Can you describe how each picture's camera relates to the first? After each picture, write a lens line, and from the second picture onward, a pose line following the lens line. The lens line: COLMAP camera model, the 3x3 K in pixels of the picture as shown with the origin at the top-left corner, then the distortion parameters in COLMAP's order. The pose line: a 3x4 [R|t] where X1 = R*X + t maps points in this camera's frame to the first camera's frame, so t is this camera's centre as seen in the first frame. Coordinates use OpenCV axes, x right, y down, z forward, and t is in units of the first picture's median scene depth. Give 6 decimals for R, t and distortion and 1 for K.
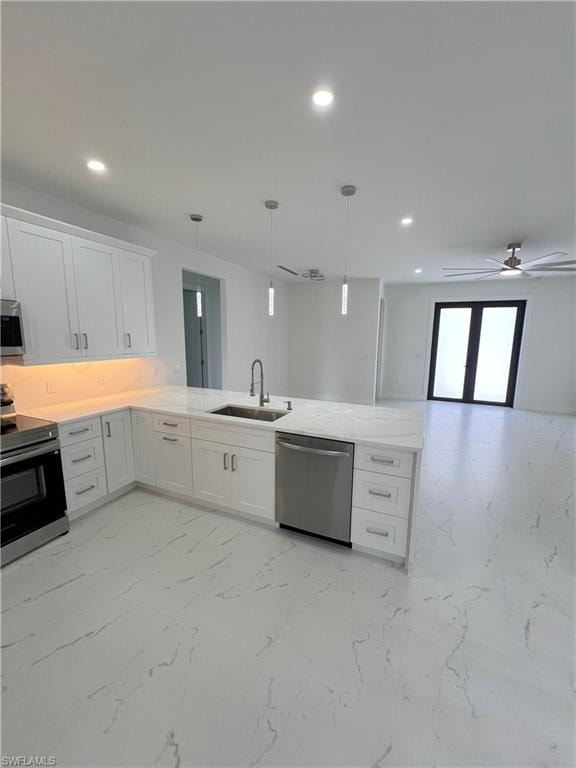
lens RADIAL K [[309.6, 0, 283.9], [0, 309.6, 382.3], [0, 0, 1]] dist [0.000454, -0.000096]
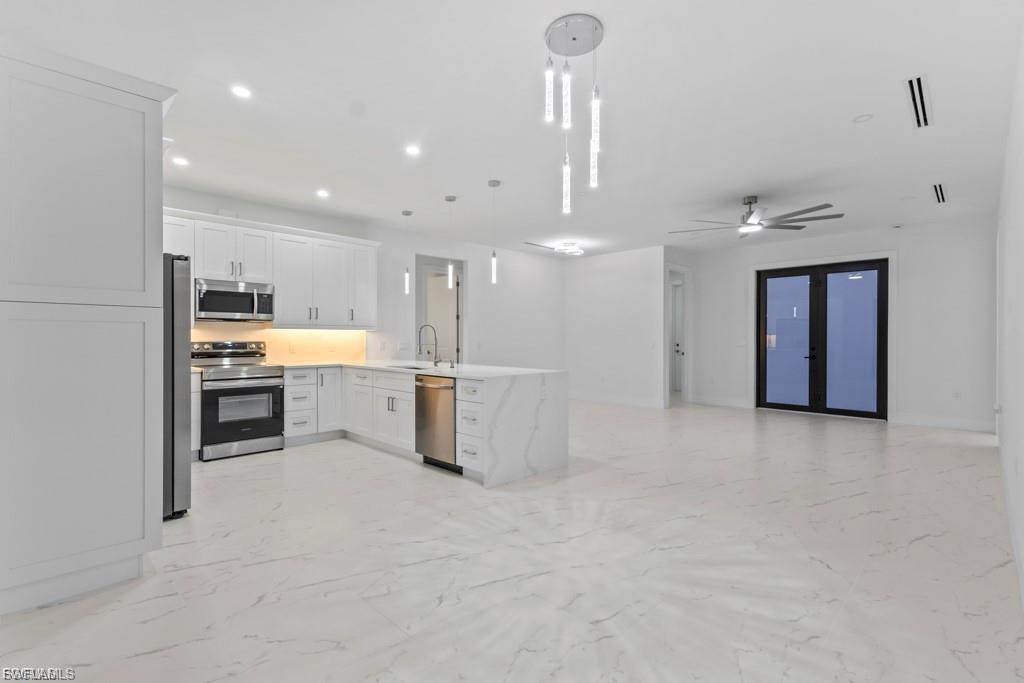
lens RADIAL K [[487.8, 0, 511.9], [0, 487.8, 339.5], [0, 0, 1]] dist [0.002444, 0.000298]
pose [[0.930895, -0.012072, -0.365086, 0.911644], [-0.047003, 0.987187, -0.152489, 0.259917], [0.362249, 0.159111, 0.918400, -0.602328]]
